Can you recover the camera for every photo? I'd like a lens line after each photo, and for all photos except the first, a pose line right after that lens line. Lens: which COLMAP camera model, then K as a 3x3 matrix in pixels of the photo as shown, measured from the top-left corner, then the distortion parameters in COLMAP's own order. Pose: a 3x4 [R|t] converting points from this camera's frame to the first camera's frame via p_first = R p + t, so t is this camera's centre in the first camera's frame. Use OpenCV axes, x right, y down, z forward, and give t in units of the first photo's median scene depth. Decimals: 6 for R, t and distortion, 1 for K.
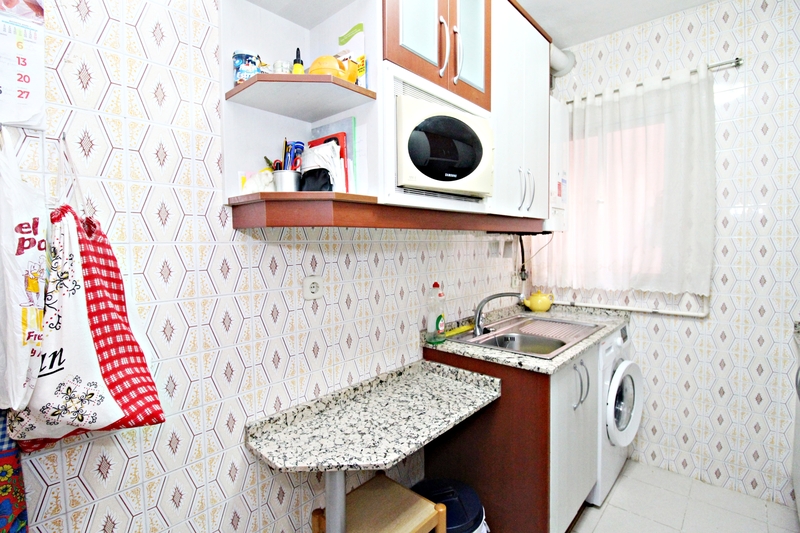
lens RADIAL K [[372.0, 0, 400.0], [0, 372.0, 266.5], [0, 0, 1]] dist [0.003259, -0.015254]
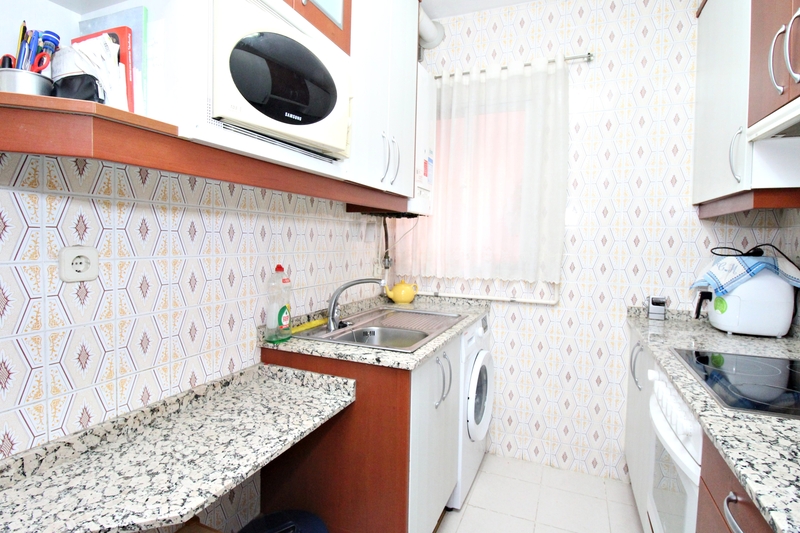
lens RADIAL K [[411.8, 0, 400.0], [0, 411.8, 266.5], [0, 0, 1]] dist [0.001563, -0.017109]
pose [[0.940975, 0.014113, 0.338183, 0.042253], [-0.018714, 0.999771, 0.010348, 0.032152], [-0.337959, -0.016066, 0.941024, 0.090644]]
